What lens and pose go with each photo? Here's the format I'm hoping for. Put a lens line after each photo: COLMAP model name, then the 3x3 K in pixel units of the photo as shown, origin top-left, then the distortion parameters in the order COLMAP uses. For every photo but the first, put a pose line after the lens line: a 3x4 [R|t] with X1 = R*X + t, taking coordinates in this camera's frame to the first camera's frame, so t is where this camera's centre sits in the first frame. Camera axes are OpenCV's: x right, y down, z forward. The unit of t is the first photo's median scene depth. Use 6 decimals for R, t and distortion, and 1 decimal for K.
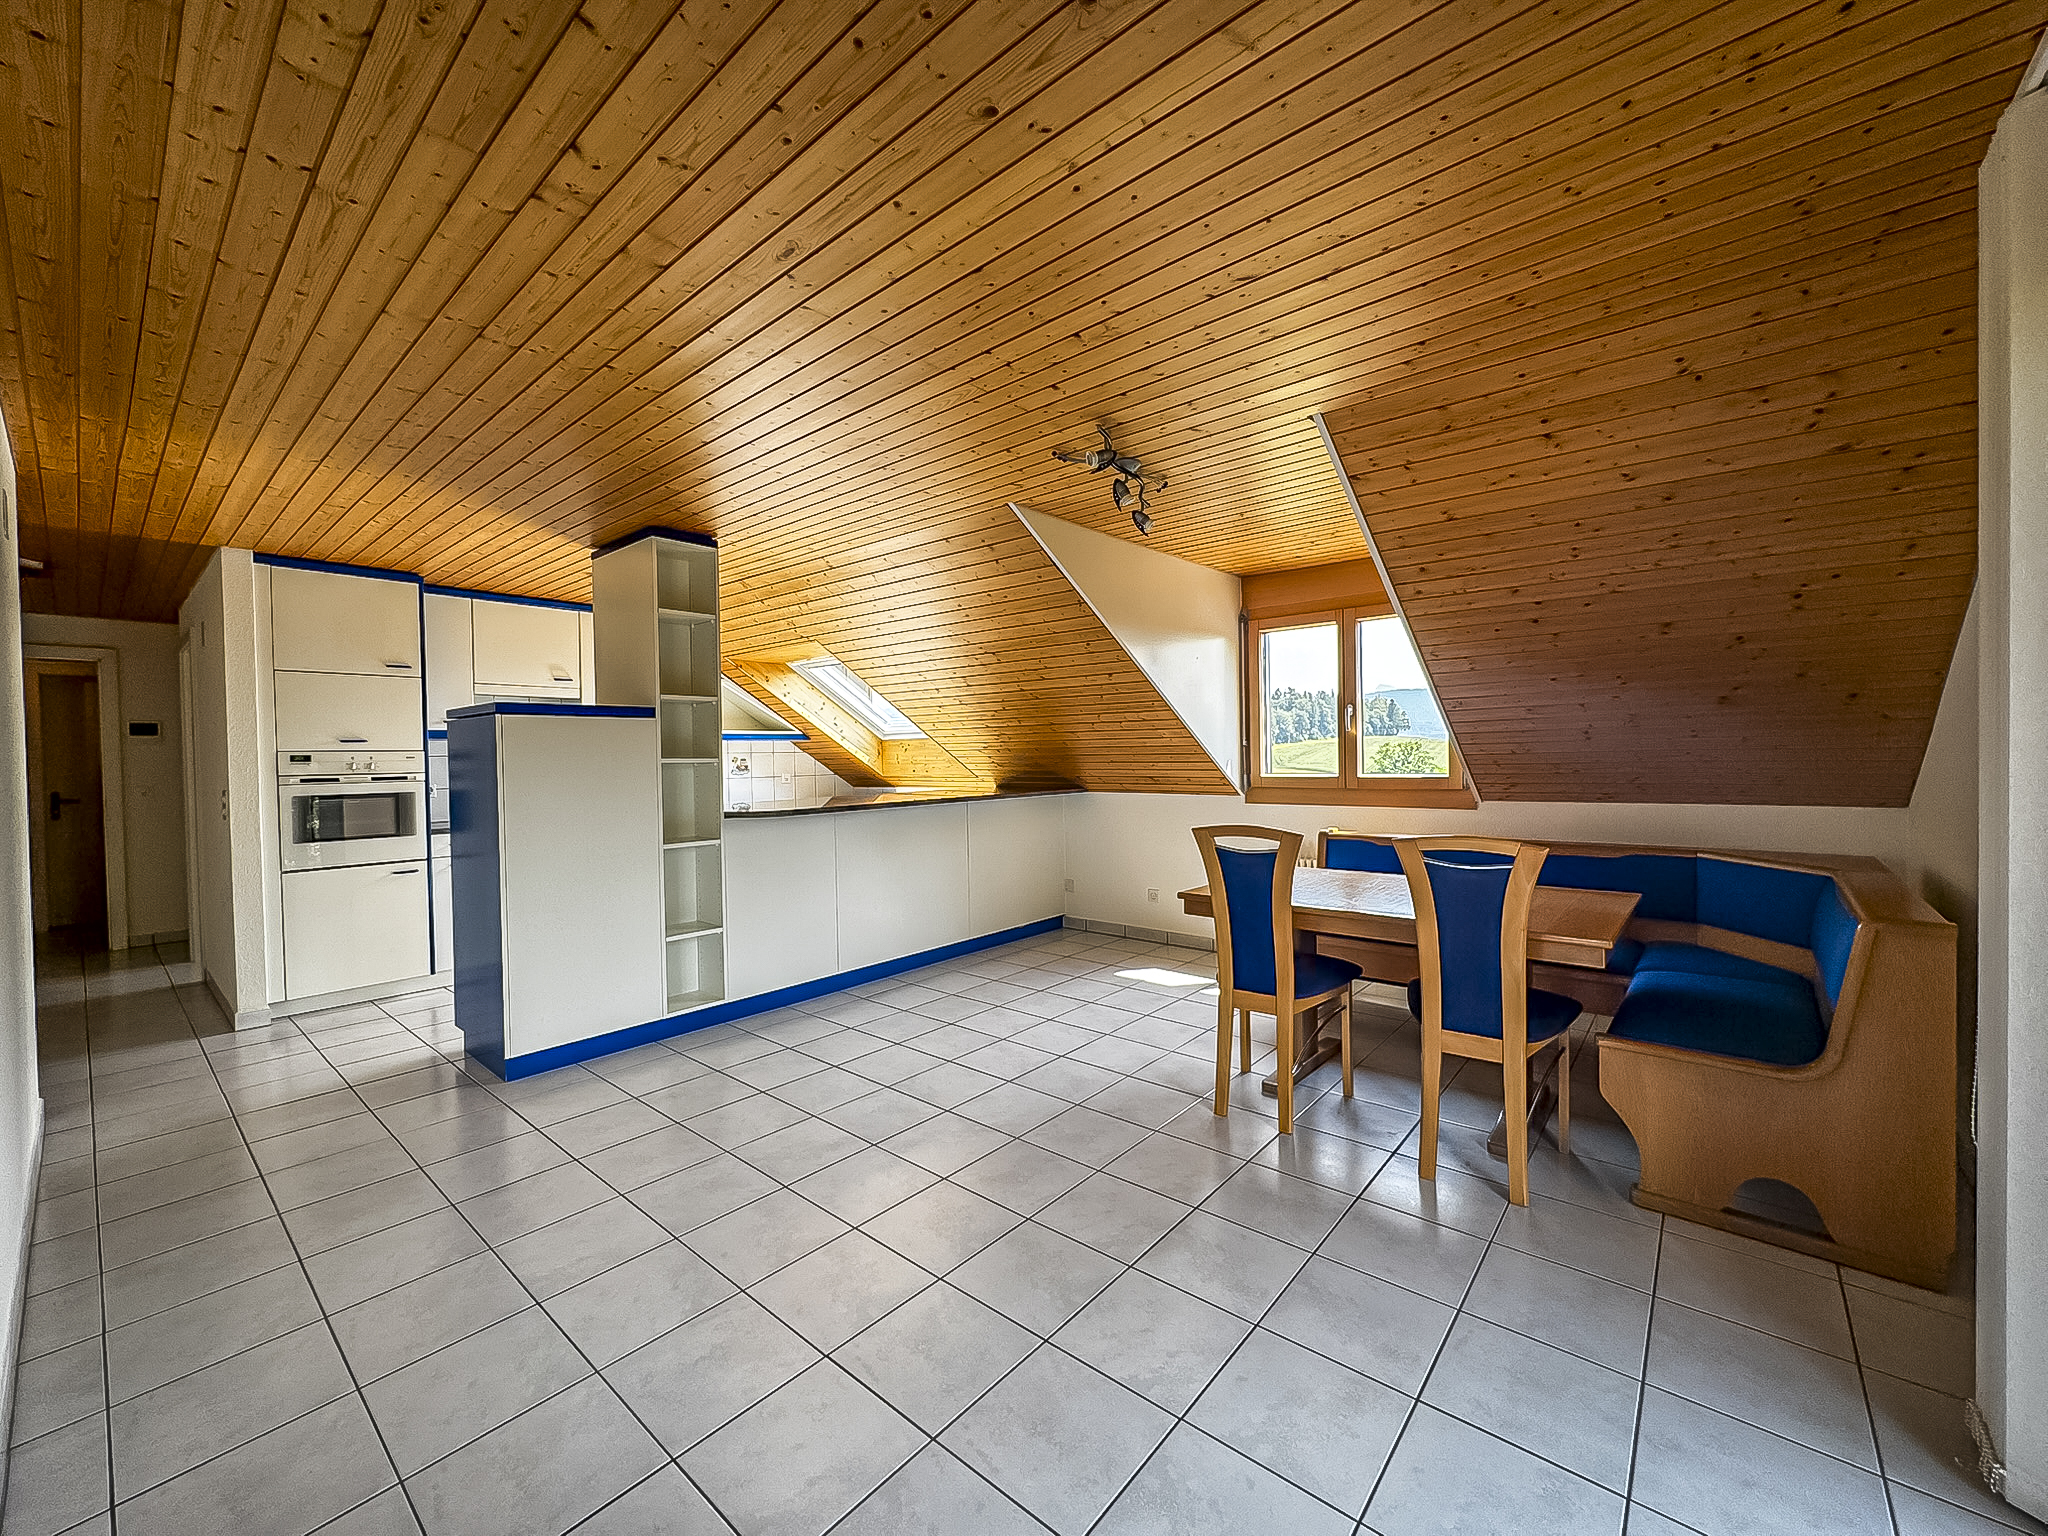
lens RADIAL K [[810.8, 0, 1024.0], [0, 810.8, 768.0], [0, 0, 1]] dist [0.004081, -0.000165]
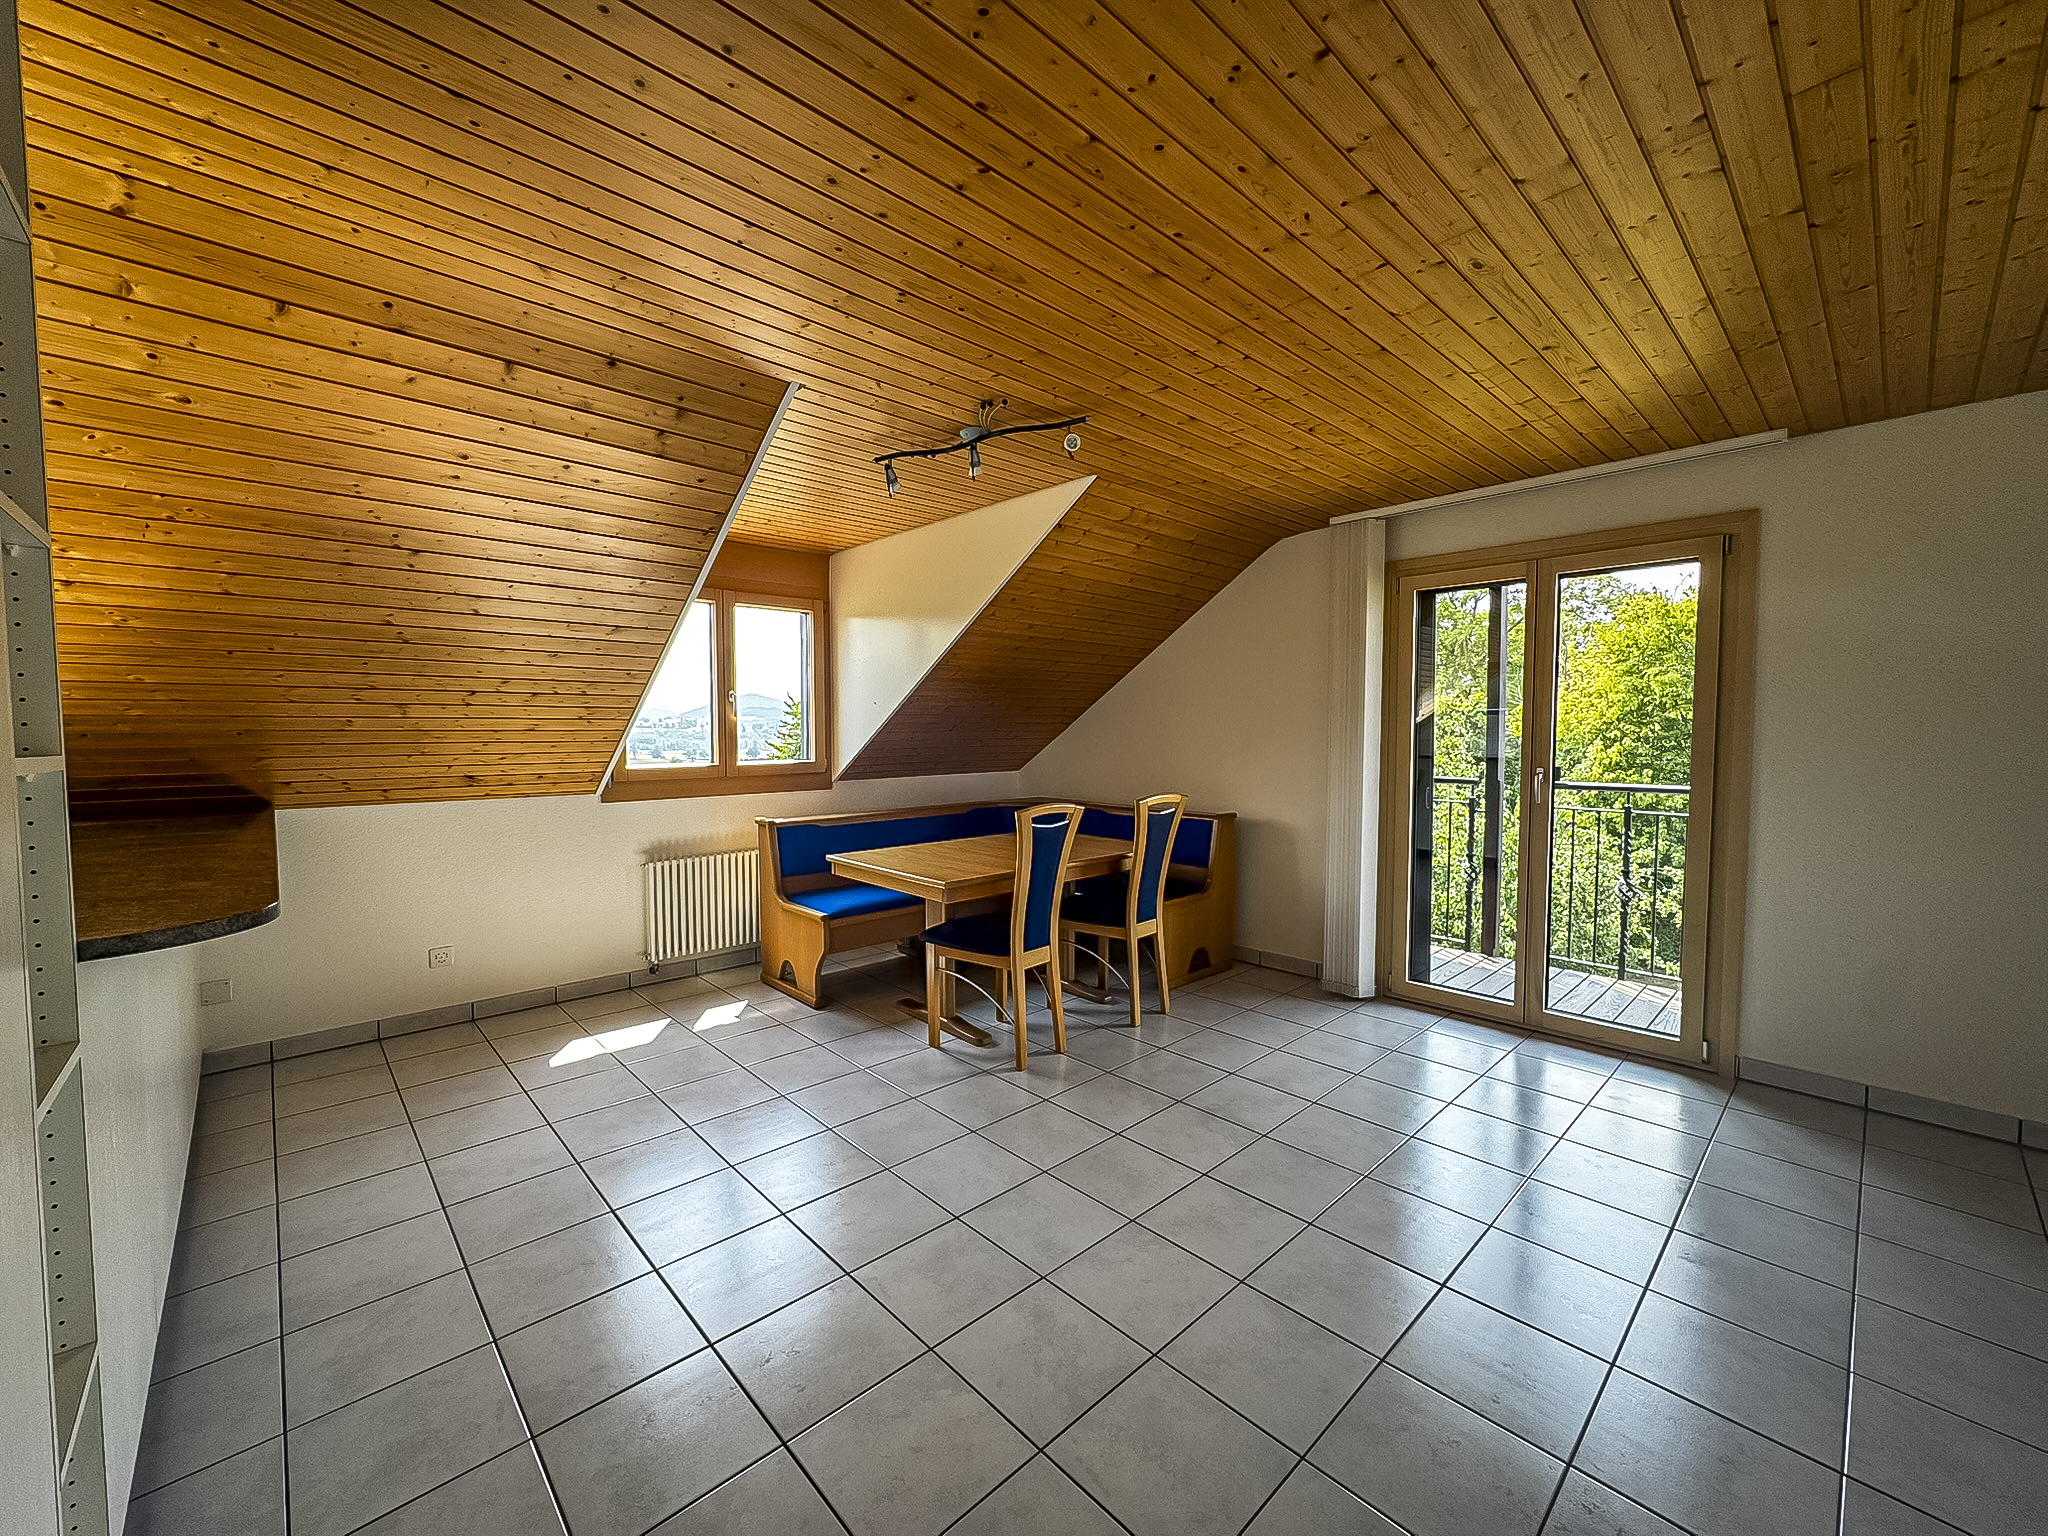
lens RADIAL K [[810.8, 0, 1024.0], [0, 810.8, 768.0], [0, 0, 1]] dist [0.004081, -0.000165]
pose [[0.105348, -0.026849, 0.994073, -0.843997], [0.012018, 0.999597, 0.025724, -0.011546], [-0.994363, 0.009237, 0.105628, 0.878657]]
